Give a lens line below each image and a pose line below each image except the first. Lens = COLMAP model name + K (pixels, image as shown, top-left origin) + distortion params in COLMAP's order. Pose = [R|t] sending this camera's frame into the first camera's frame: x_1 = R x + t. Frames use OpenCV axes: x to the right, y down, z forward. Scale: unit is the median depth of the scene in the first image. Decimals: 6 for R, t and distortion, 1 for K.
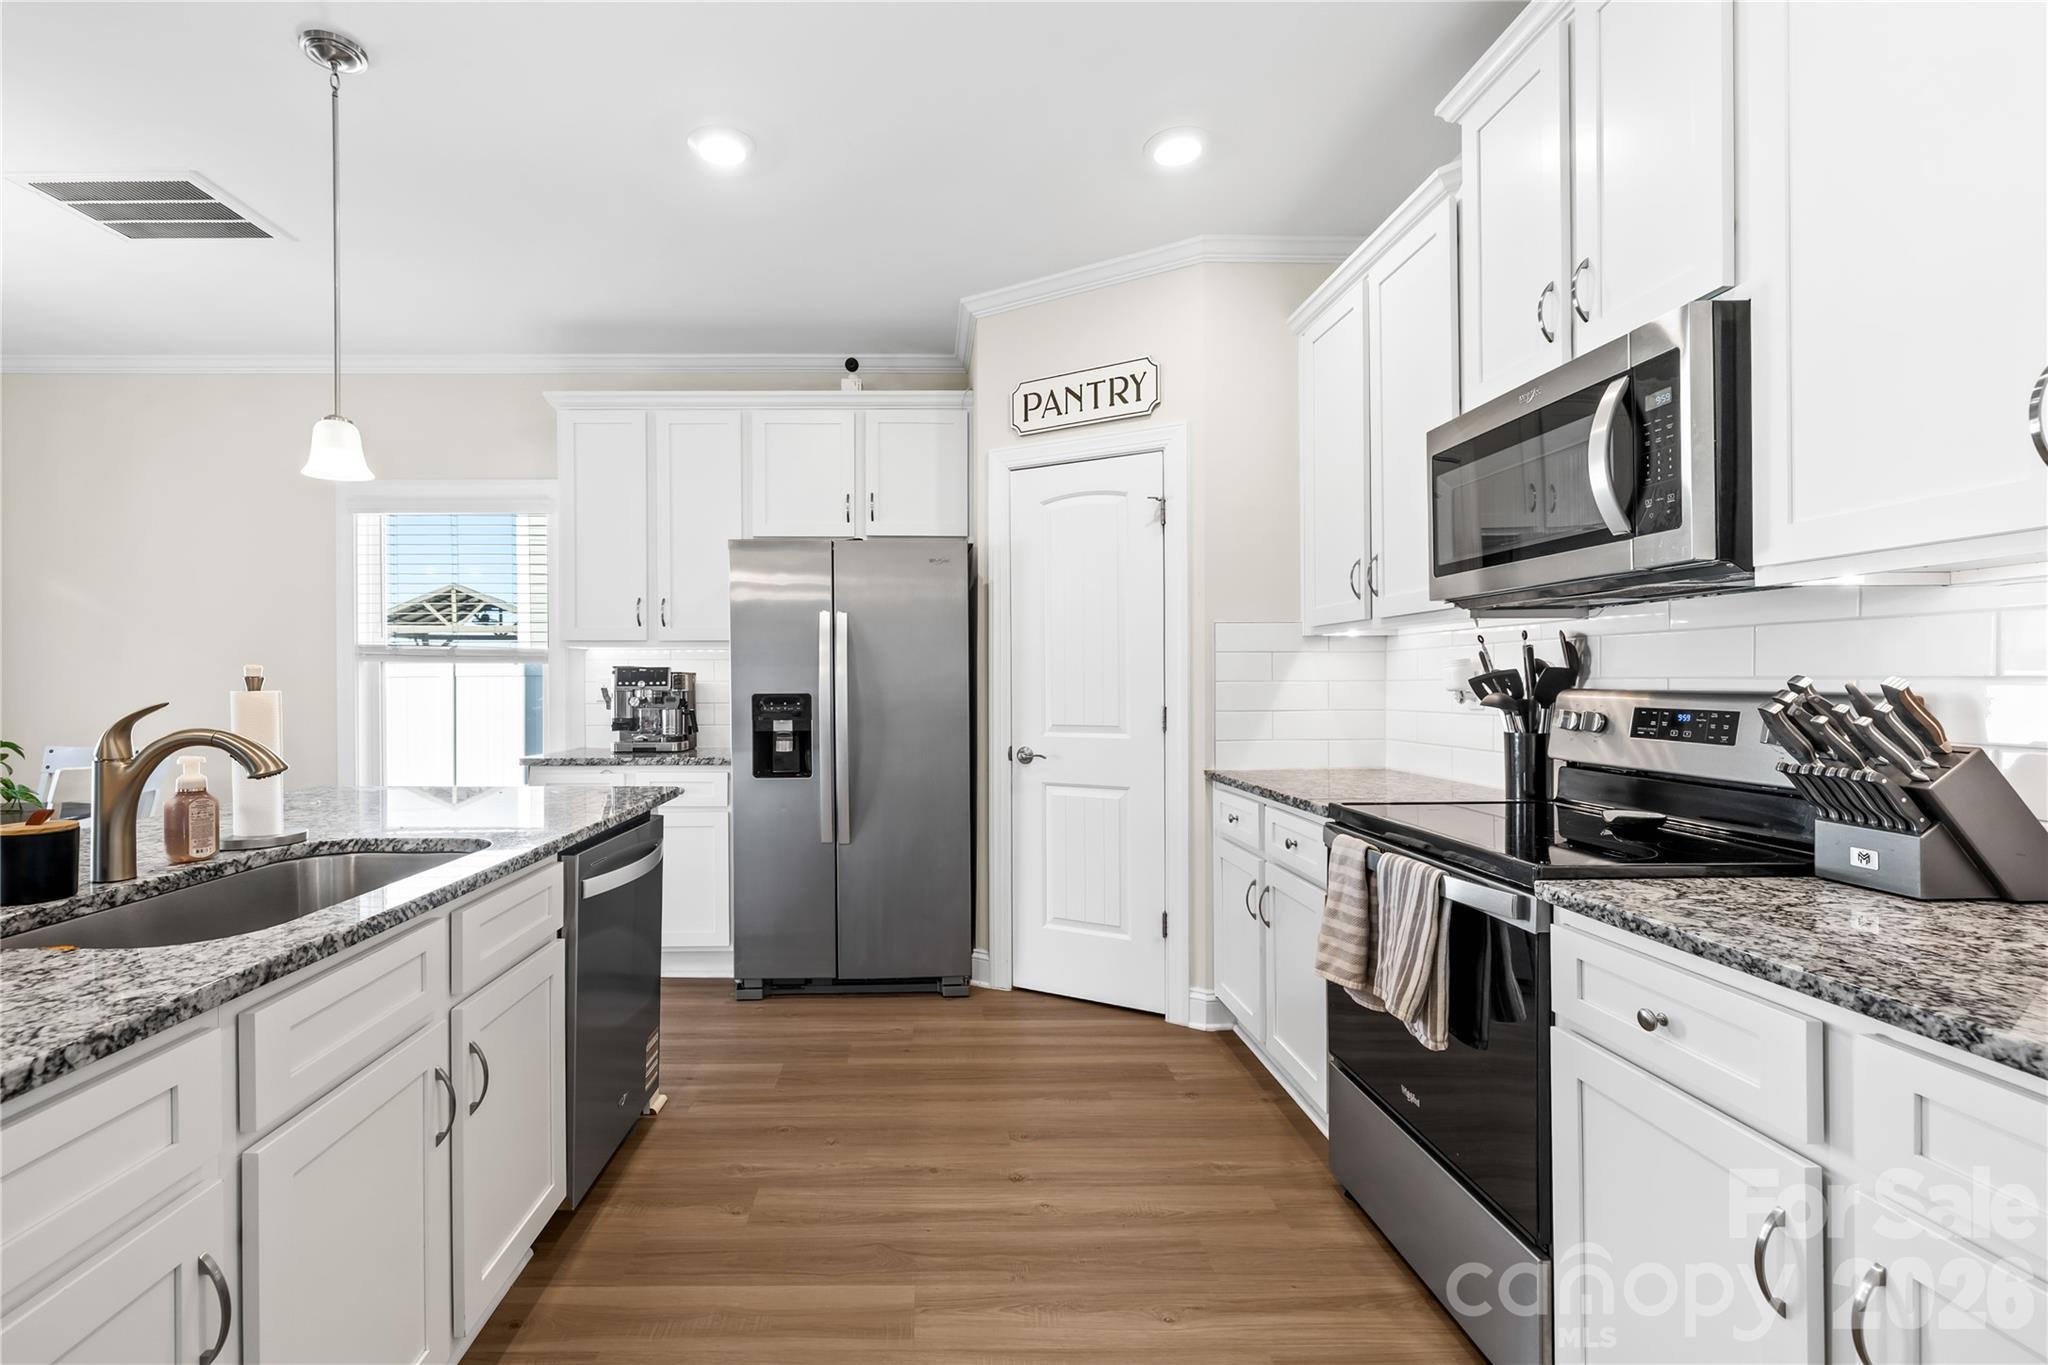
lens RADIAL K [[897.5, 0, 938.8], [0, 897.5, 687.4], [0, 0, 1]] dist [-0.000876, -0.000226]
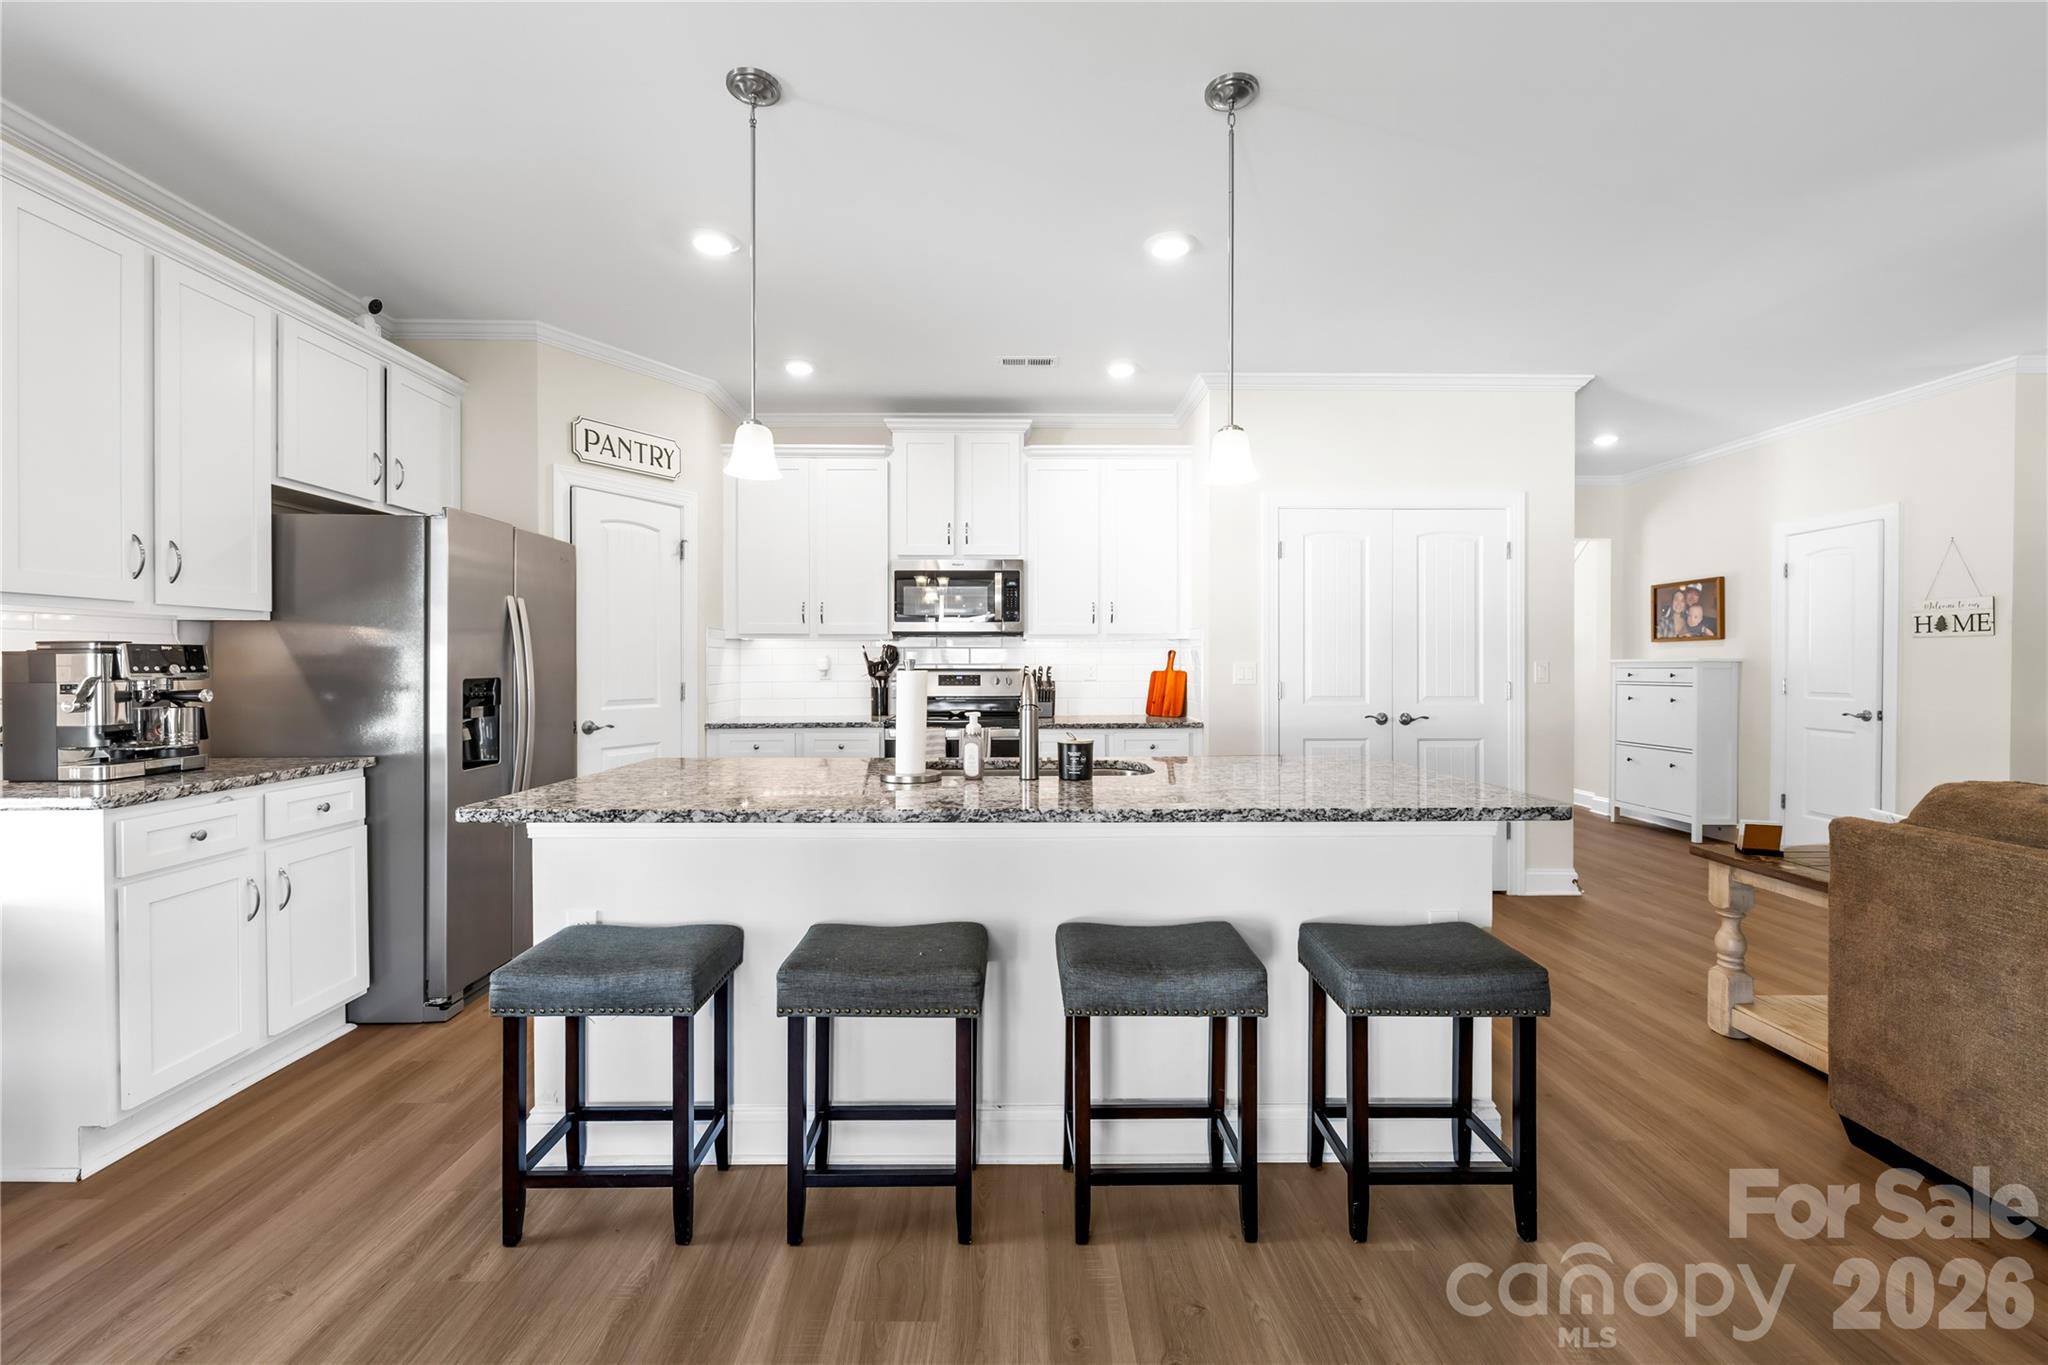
lens RADIAL K [[859.1, 0, 1017.2], [0, 859.1, 669.7], [0, 0, 1]] dist [-0.000505, -0.000235]
pose [[0.002341, -0.002922, 0.999993, -1.118713], [0.008571, 0.999959, 0.002902, -0.000005], [-0.999961, 0.008564, 0.002366, 0.440342]]
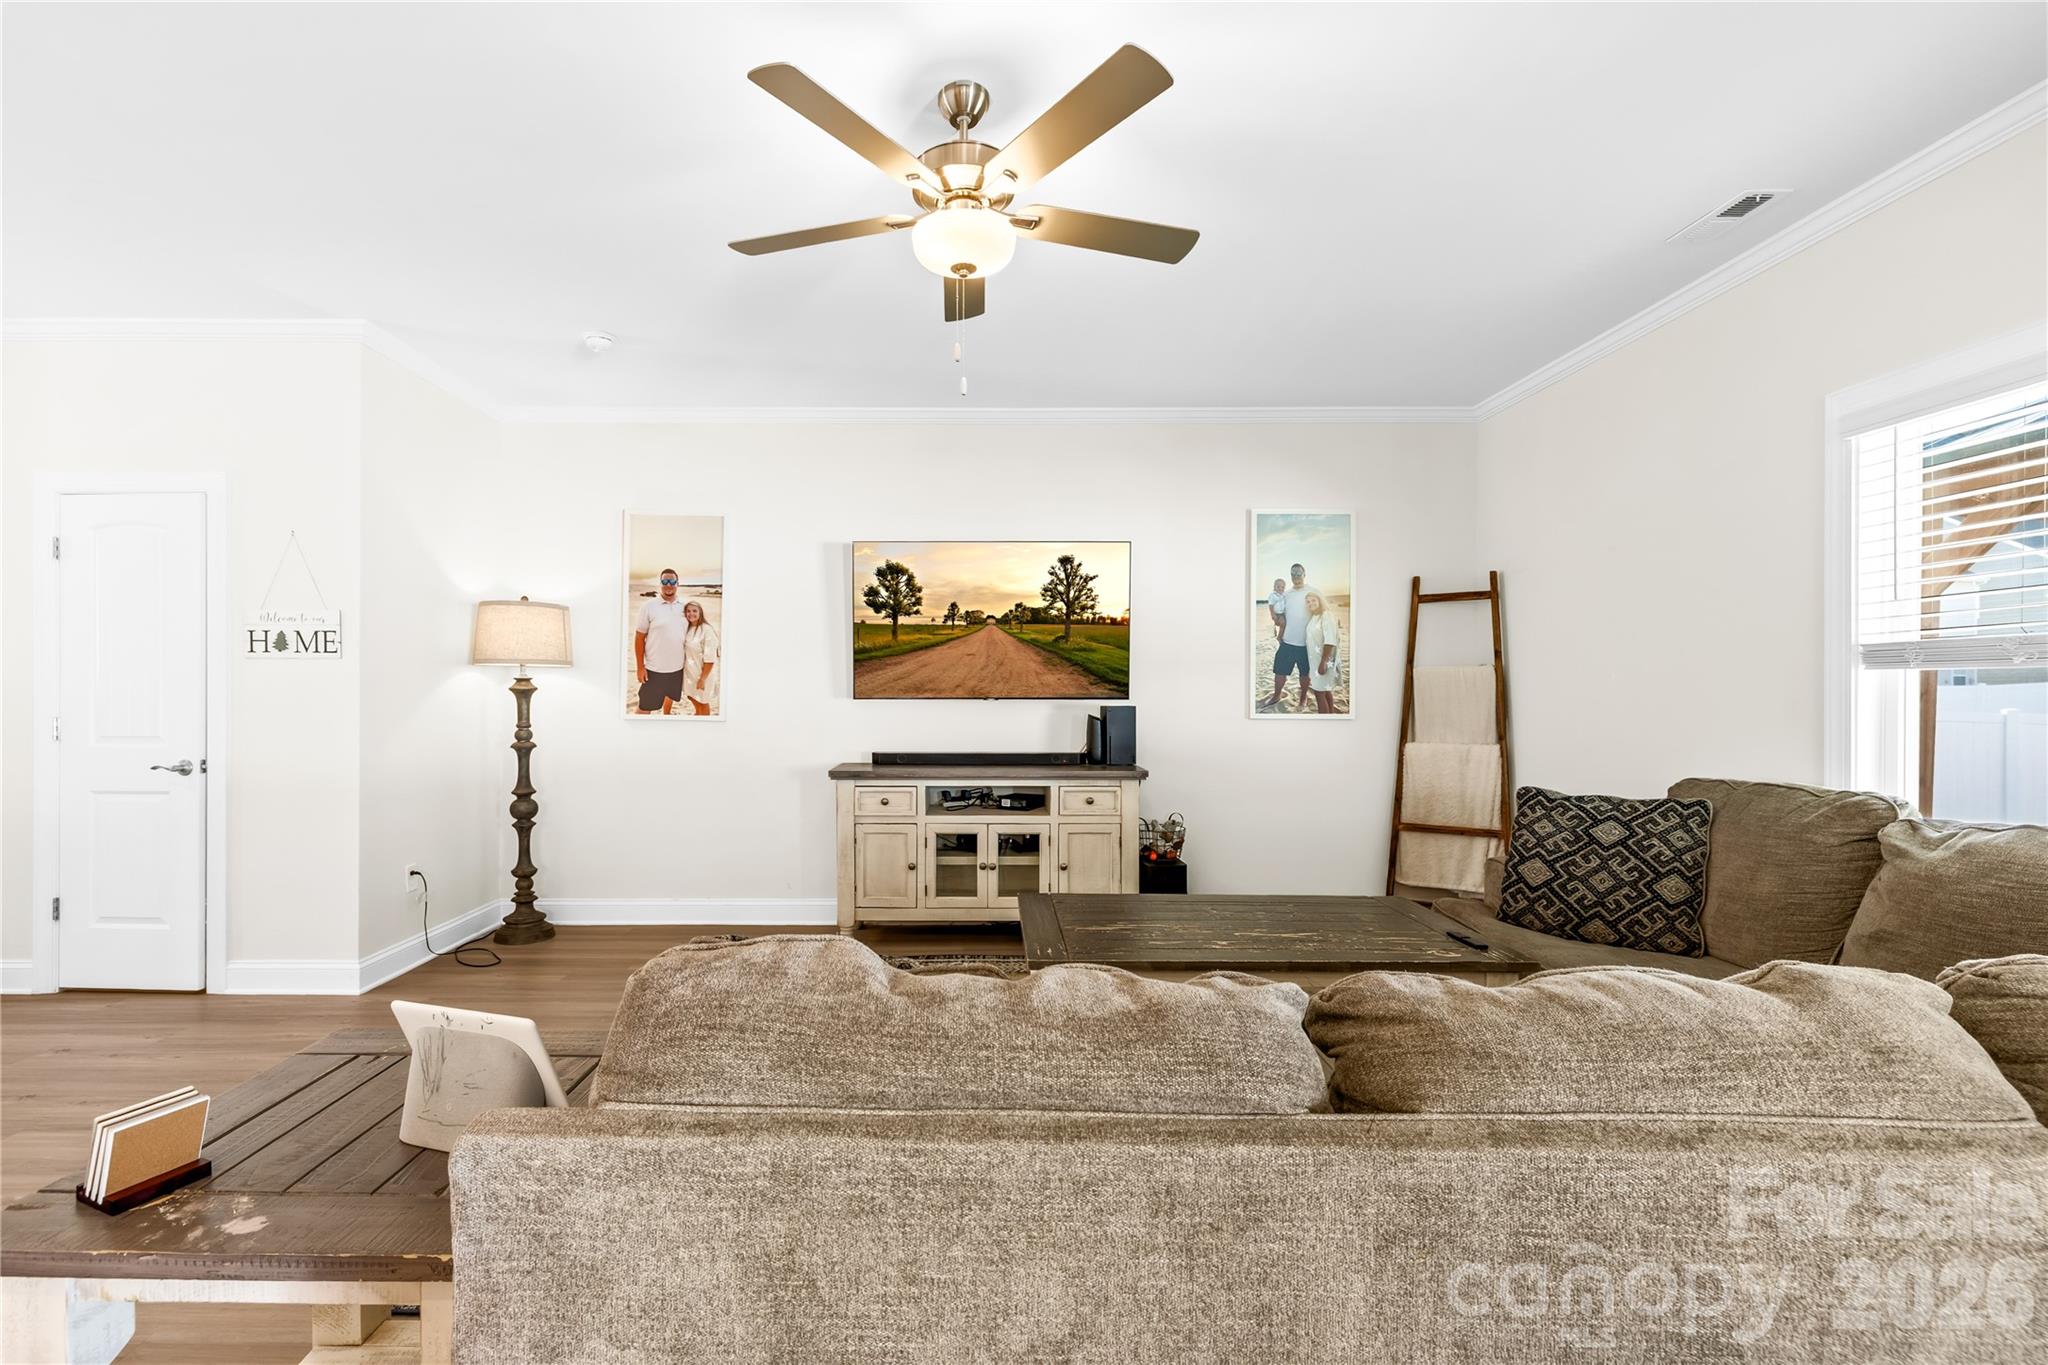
lens RADIAL K [[898.1, 0, 964.3], [0, 898.1, 698.7], [0, 0, 1]] dist [-0.001584, 0.000045]
pose [[-0.999879, 0.003328, 0.015199, -0.588054], [0.003535, 0.999901, 0.013600, 0.001223], [-0.015153, 0.013652, -0.999792, 0.046058]]
